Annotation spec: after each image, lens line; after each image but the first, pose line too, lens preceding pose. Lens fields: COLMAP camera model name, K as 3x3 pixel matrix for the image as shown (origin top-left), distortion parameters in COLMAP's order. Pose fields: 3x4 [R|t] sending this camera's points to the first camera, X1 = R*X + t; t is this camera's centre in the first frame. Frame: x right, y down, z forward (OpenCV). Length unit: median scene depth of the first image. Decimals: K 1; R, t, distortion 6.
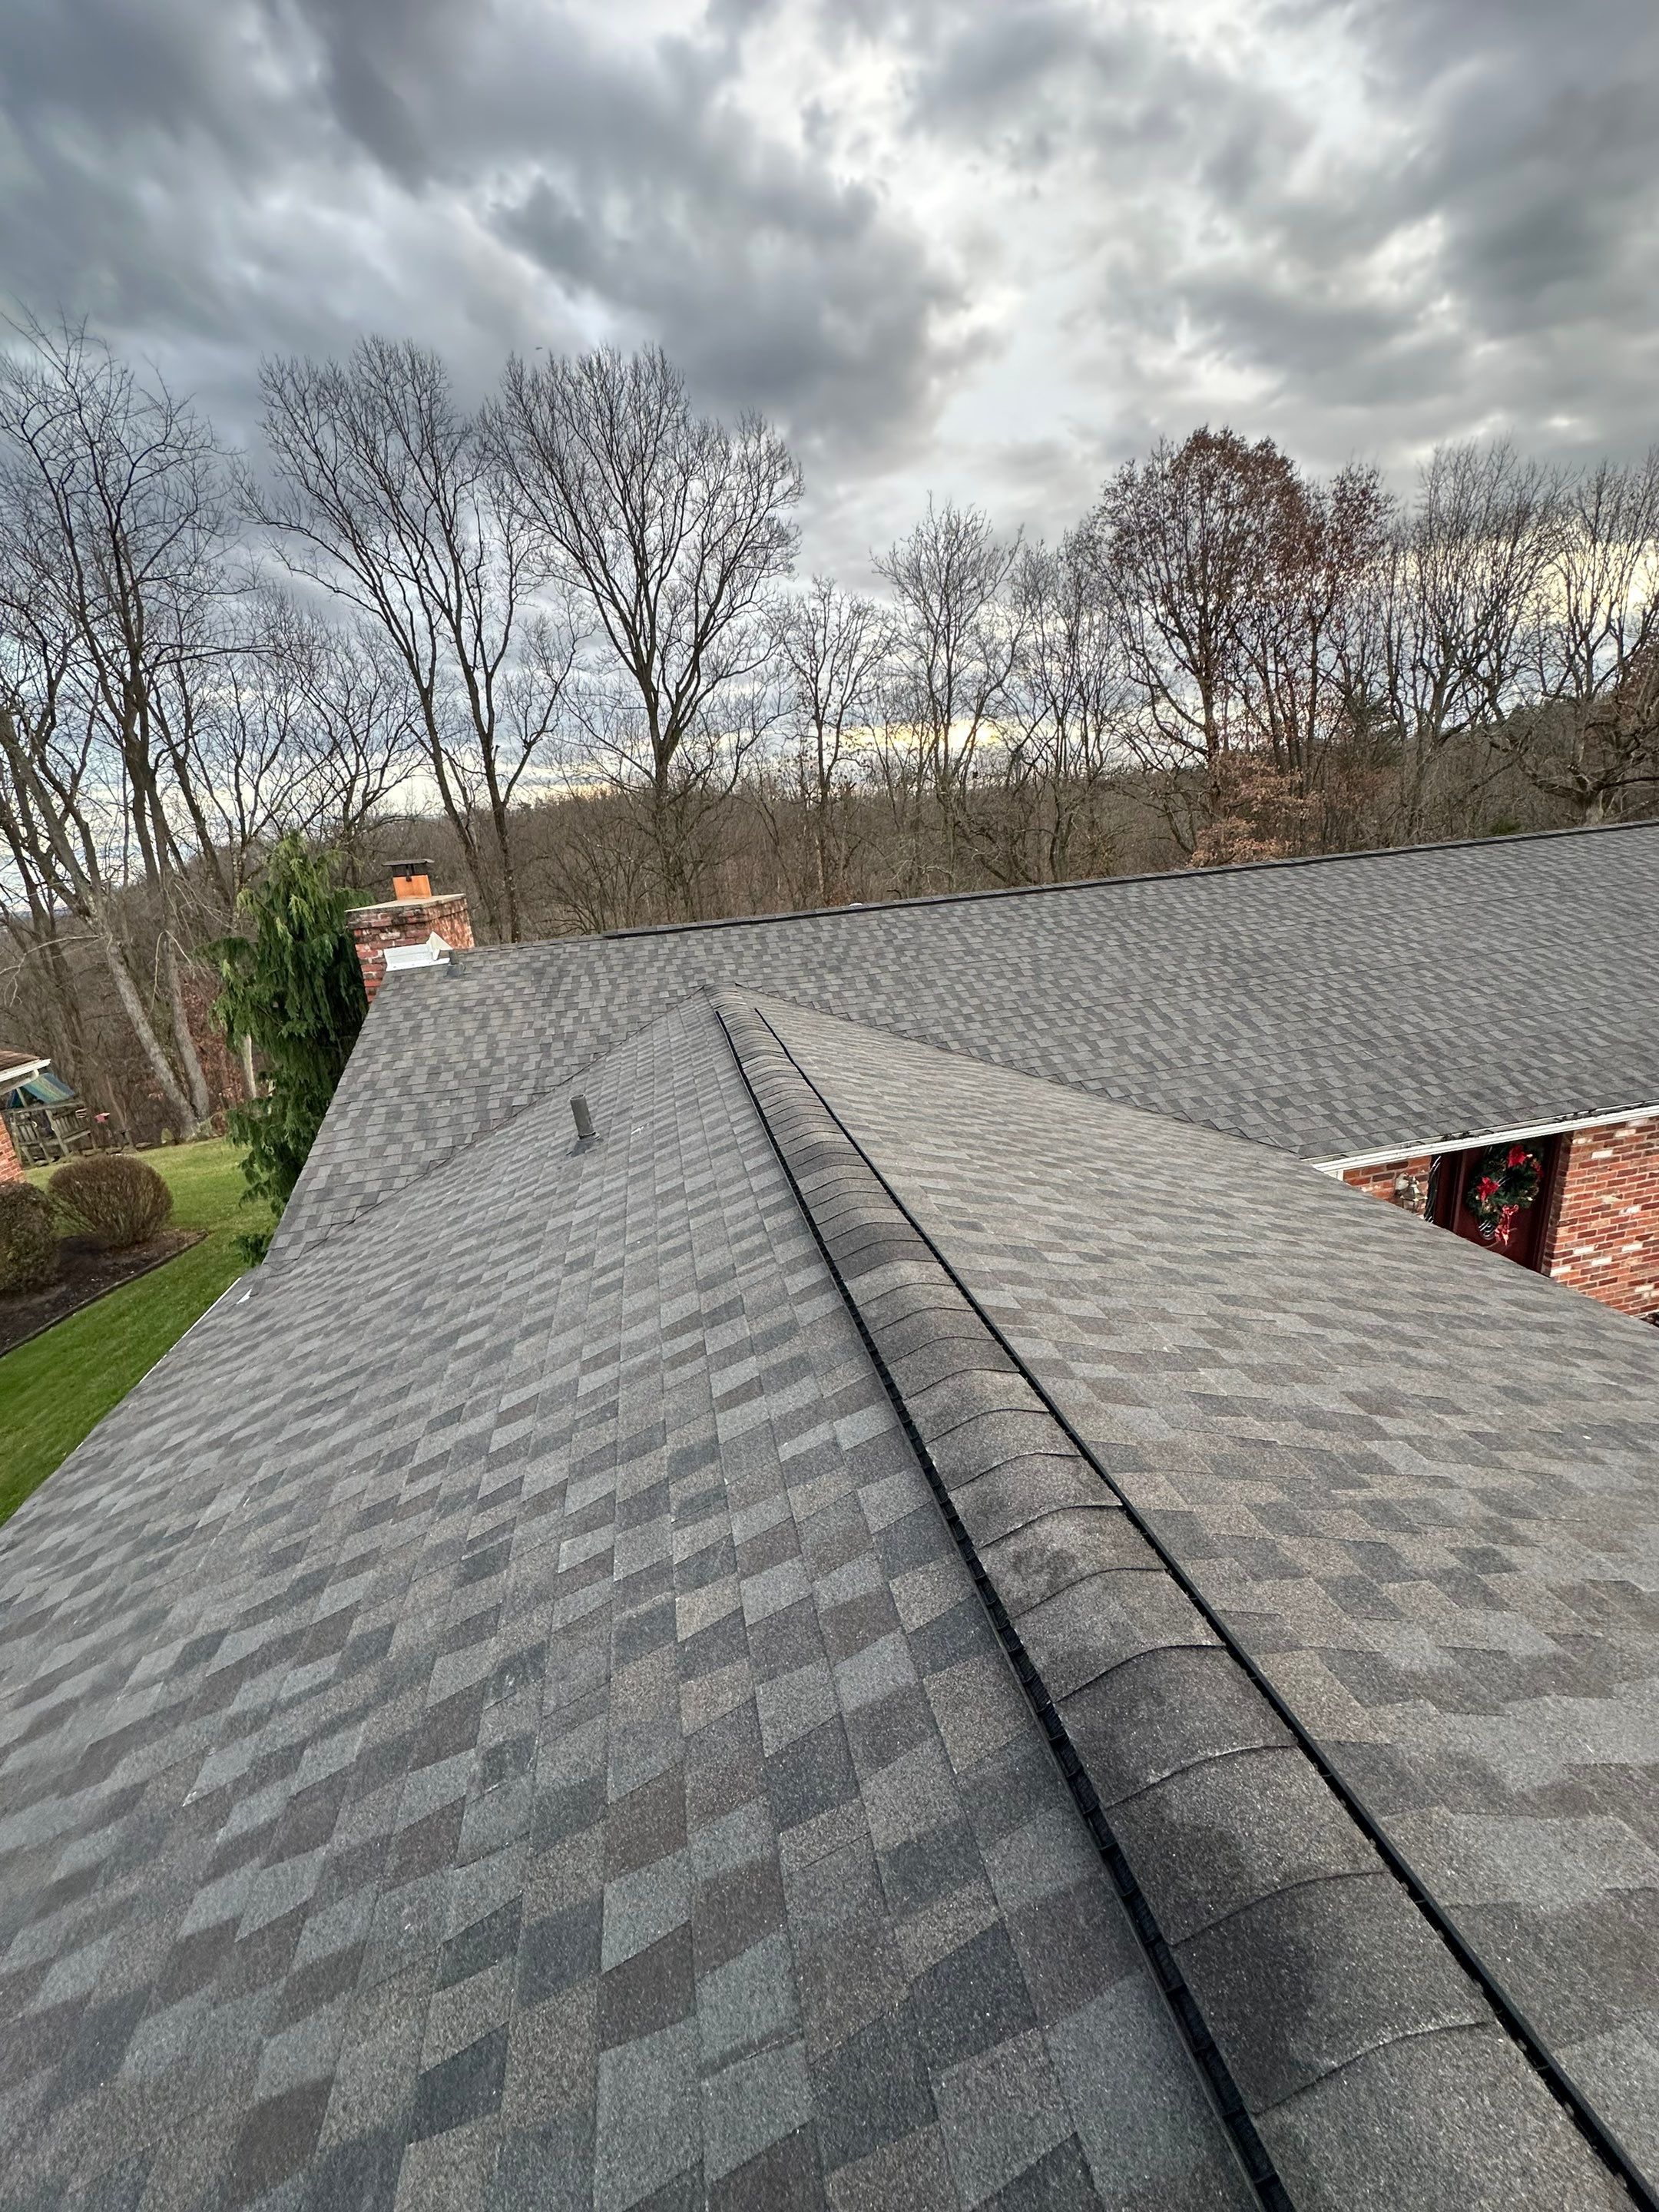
lens RADIAL K [[880.9, 0, 825.4], [0, 880.9, 1105.8], [0, 0, 1]] dist [0.000834, 0.000236]
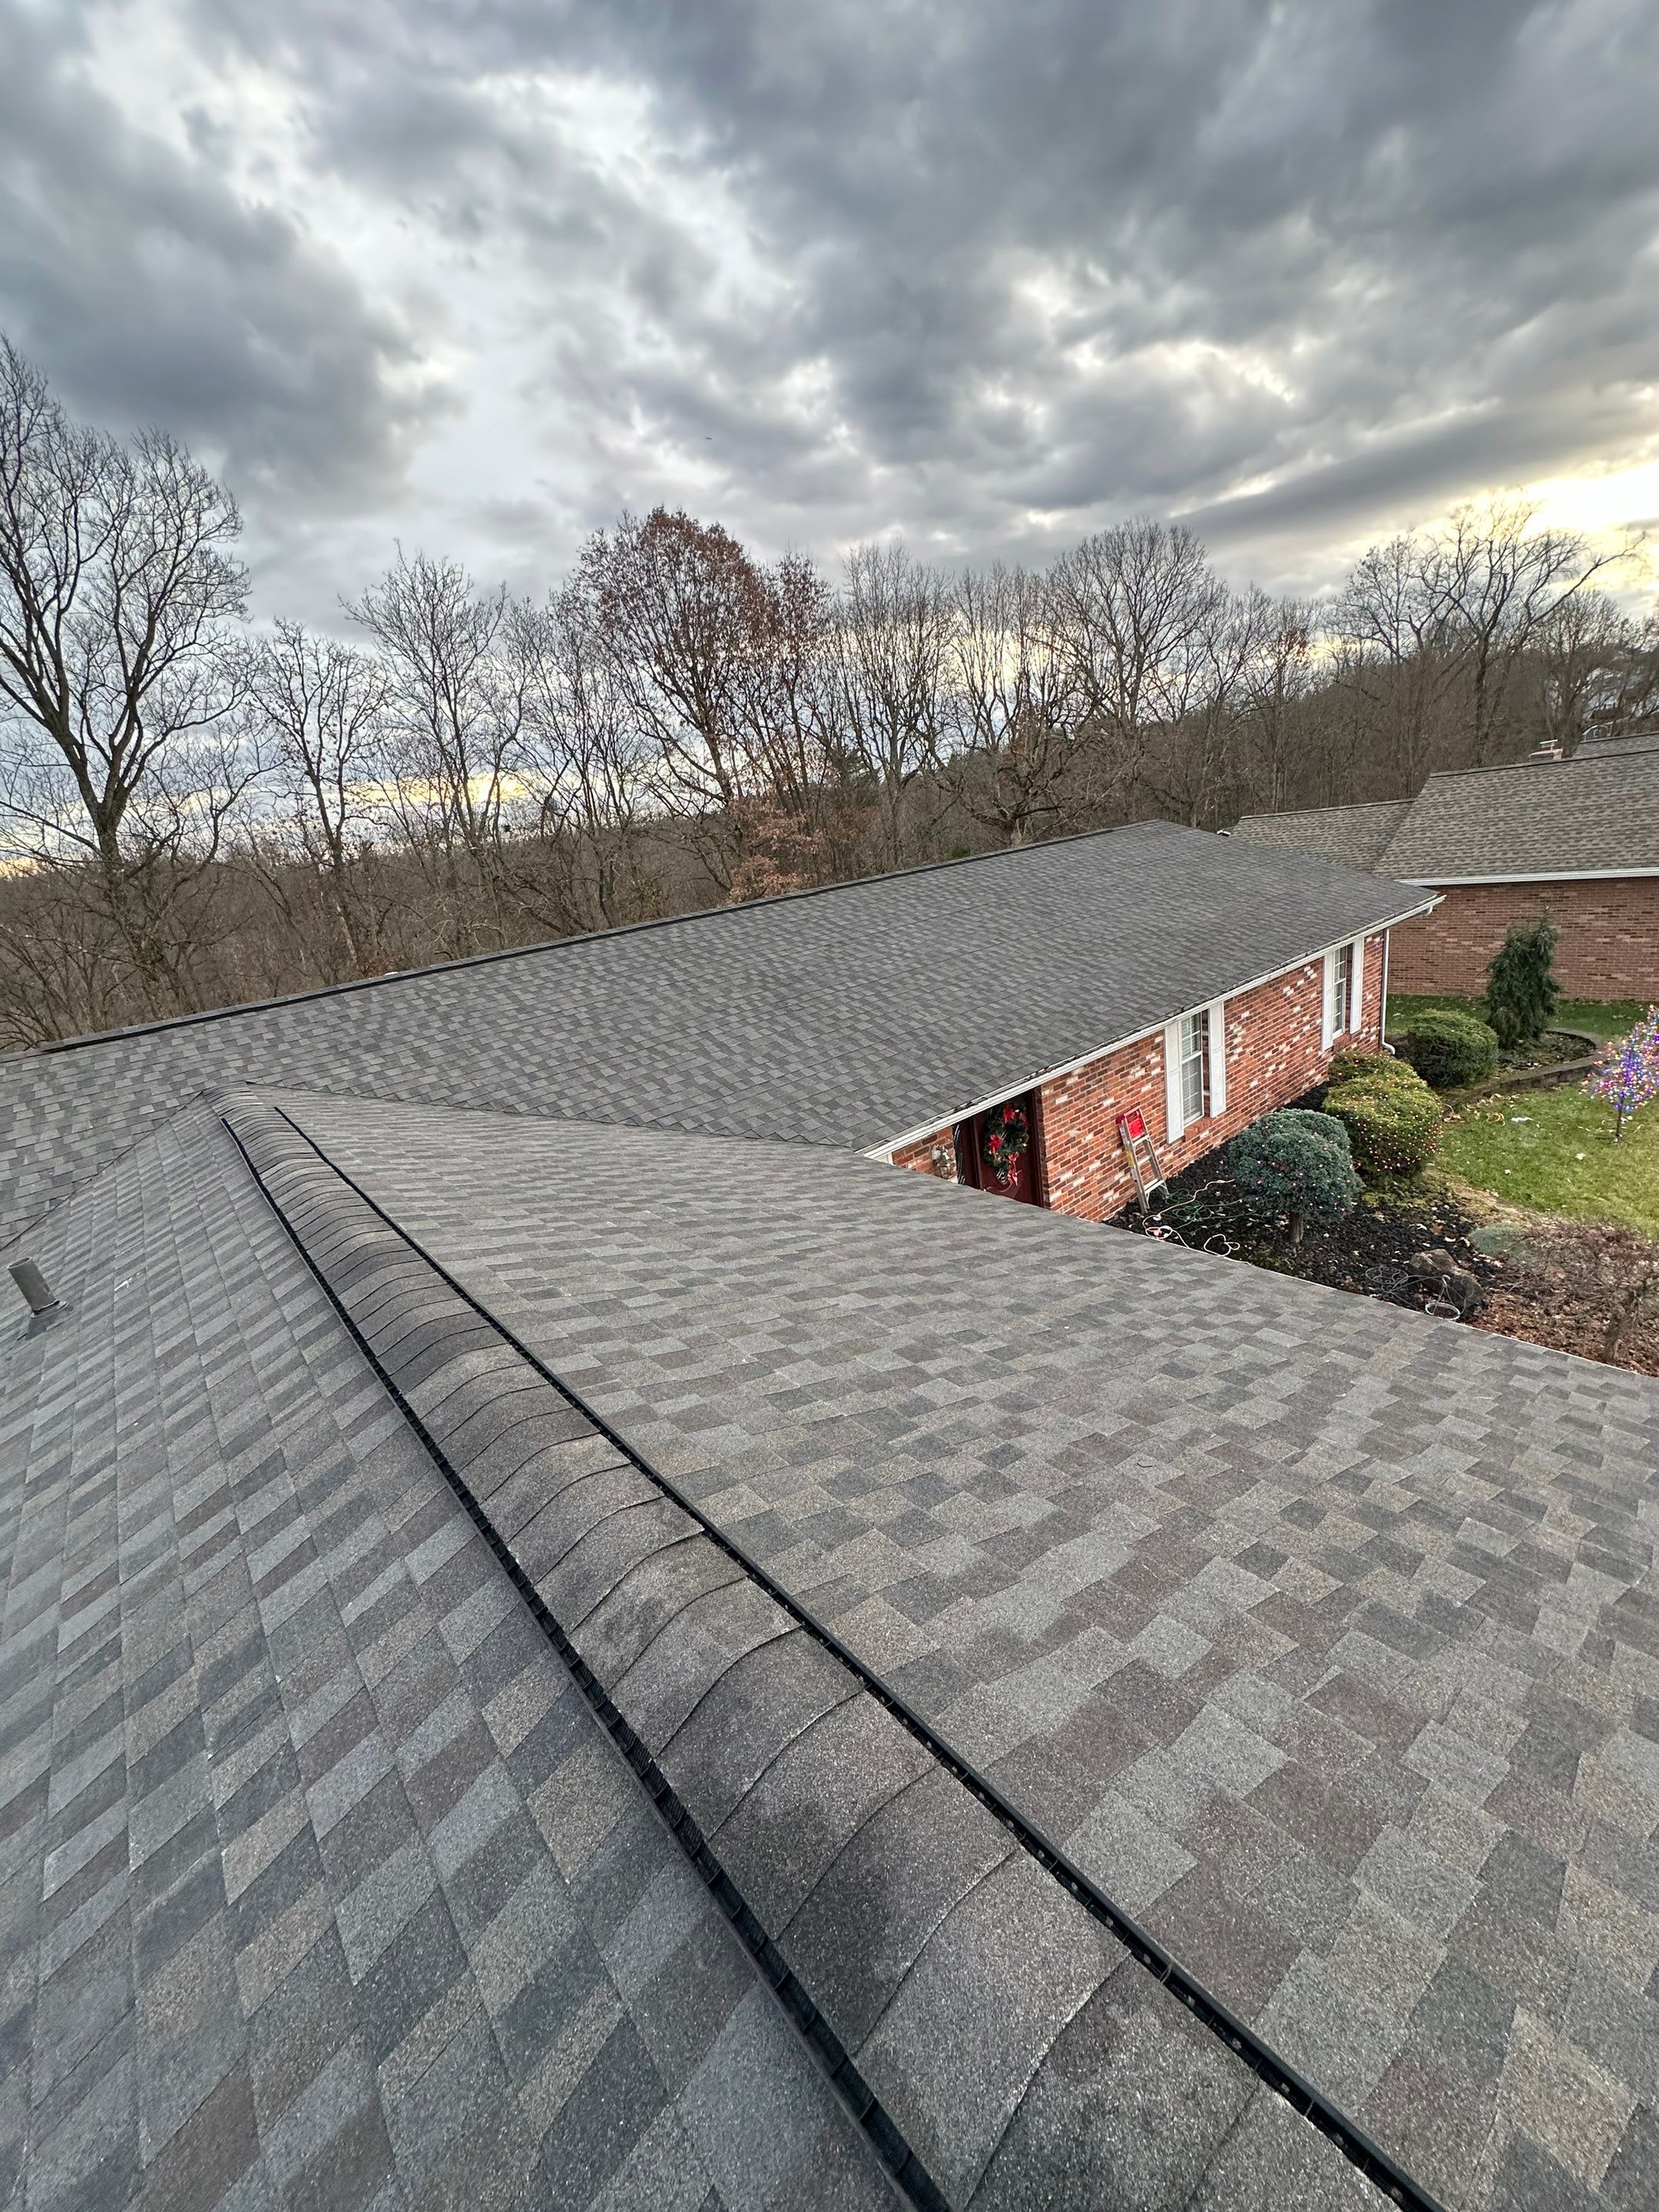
lens RADIAL K [[880.9, 0, 825.4], [0, 880.9, 1105.8], [0, 0, 1]] dist [0.000834, 0.000236]
pose [[0.883550, -0.179044, 0.432761, 0.020103], [0.200270, 0.979734, -0.003542, -0.000366], [-0.423357, 0.089799, 0.901502, -0.006880]]
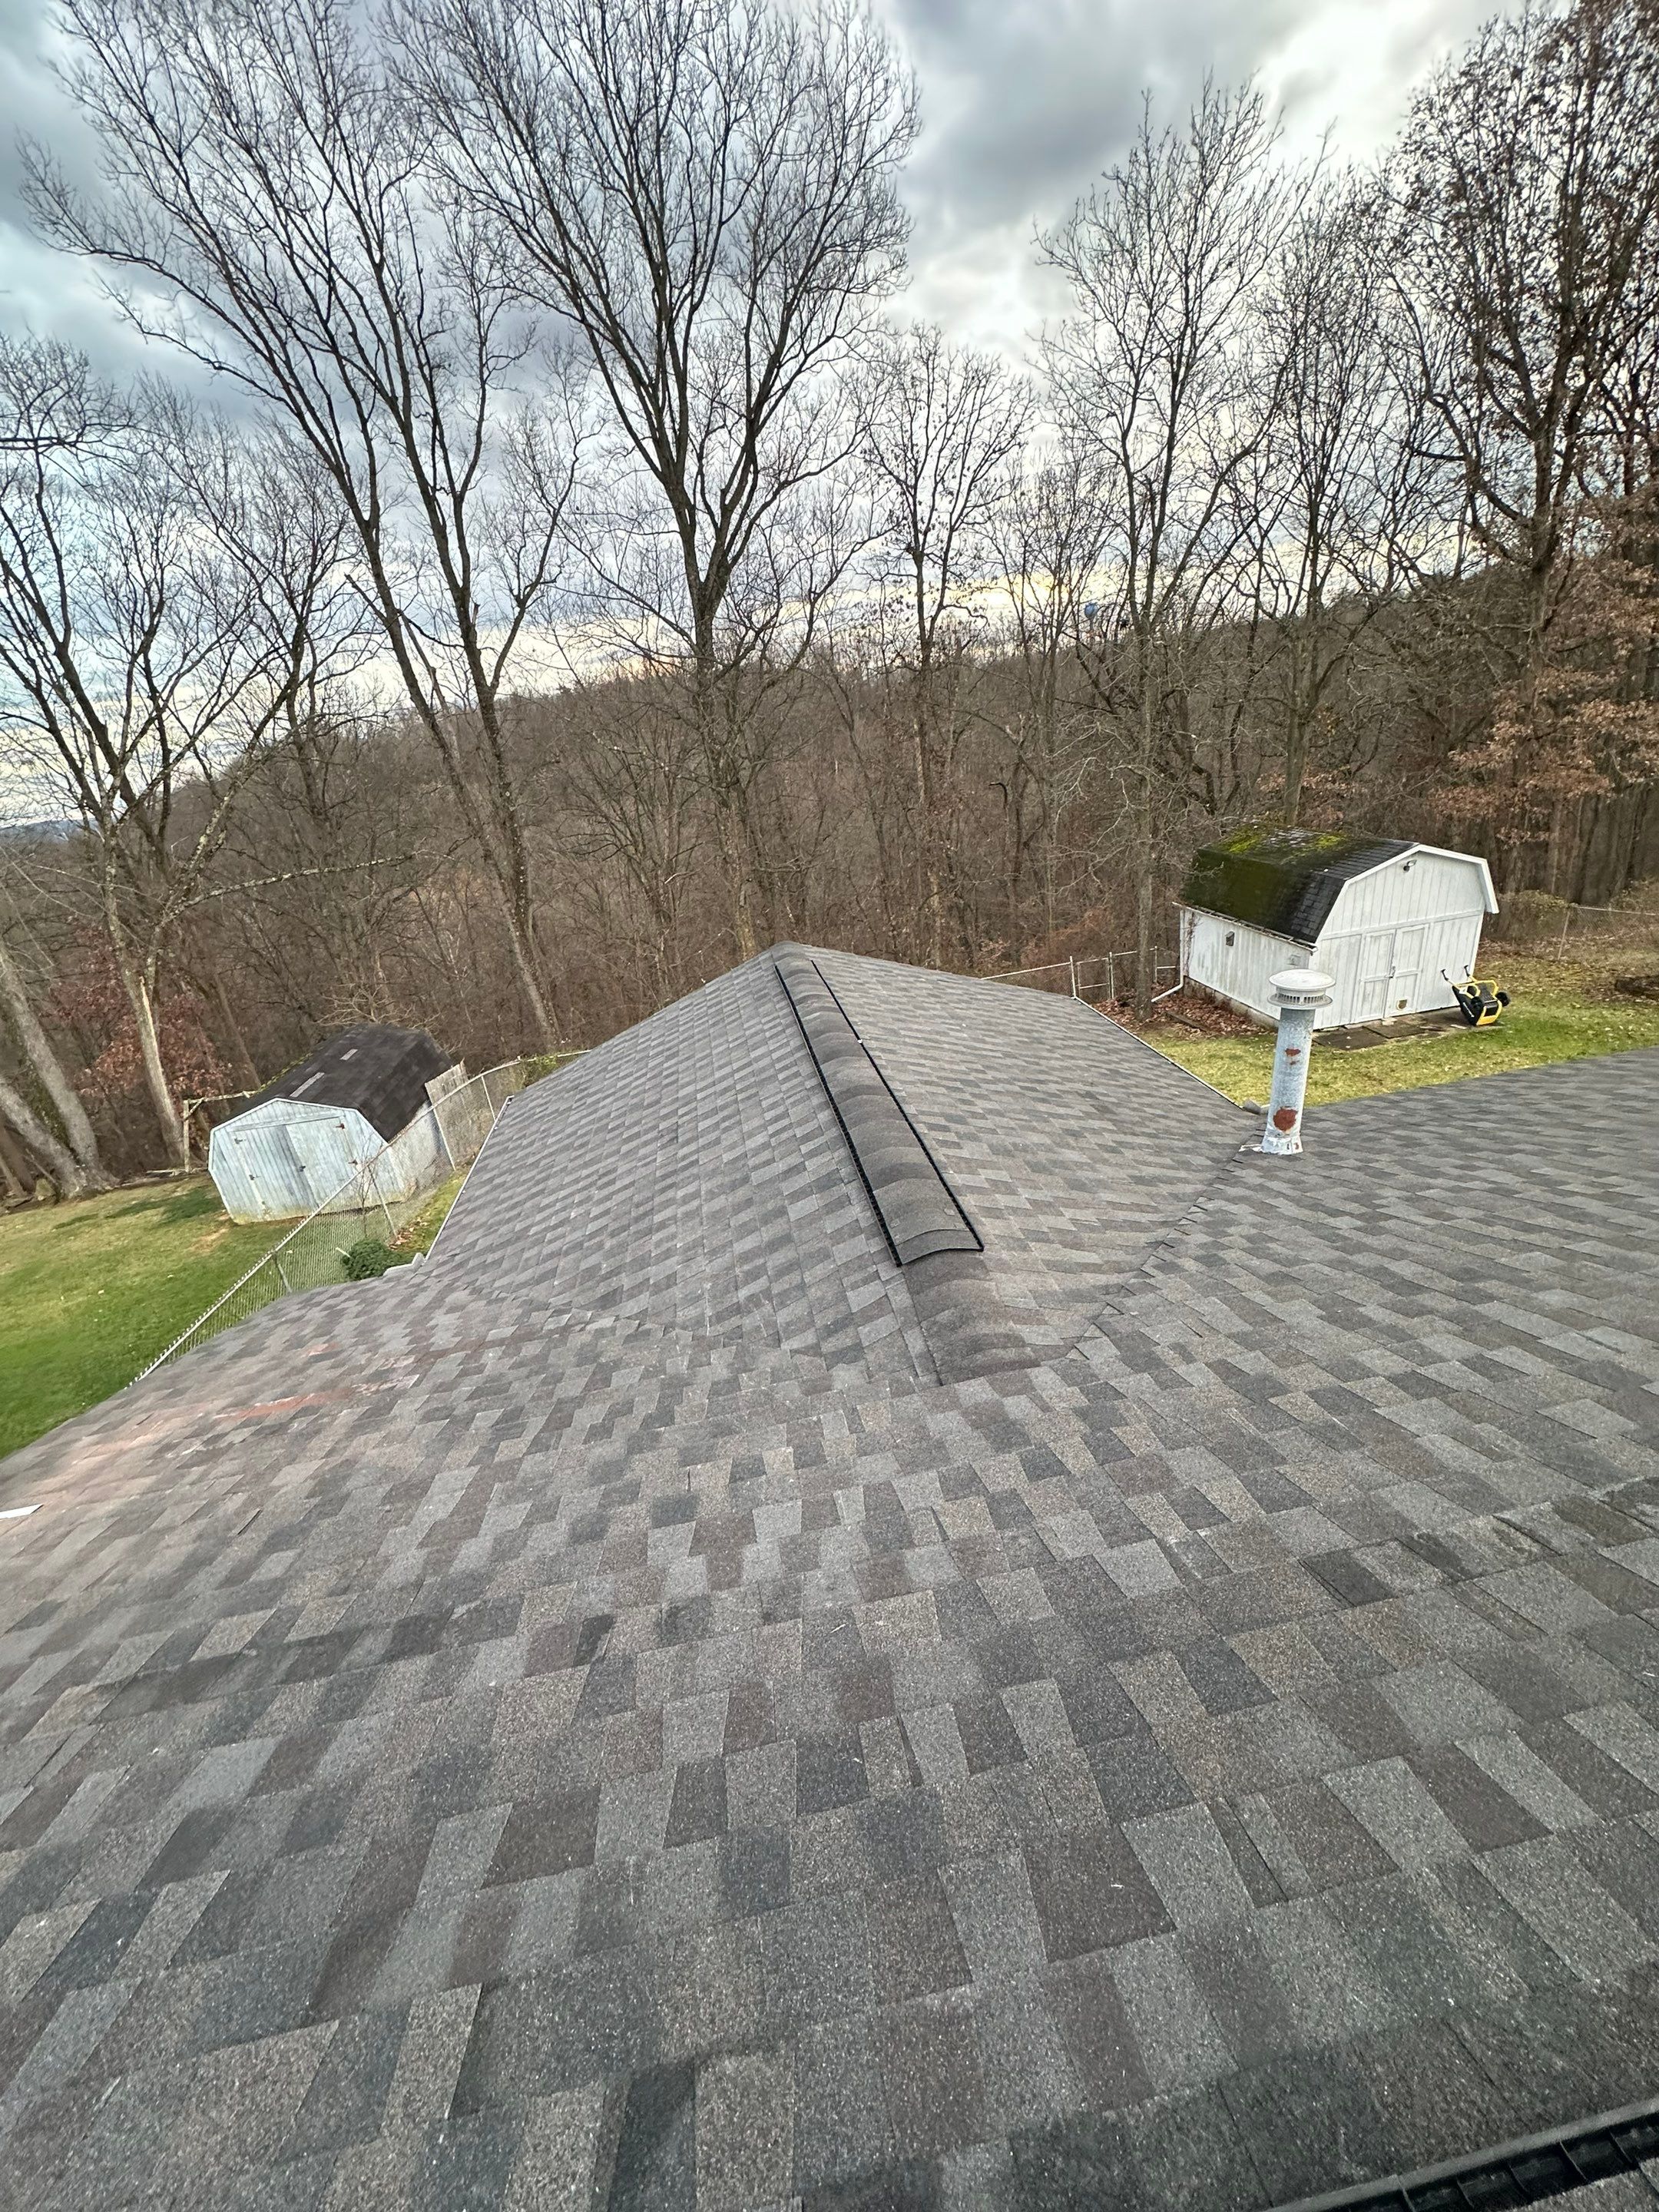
lens RADIAL K [[880.9, 0, 825.4], [0, 880.9, 1105.8], [0, 0, 1]] dist [0.000834, 0.000236]
pose [[0.997937, -0.009348, -0.063515, -0.202694], [0.017040, 0.992424, 0.121674, -0.371880], [0.061896, -0.122505, 0.990536, 1.107445]]
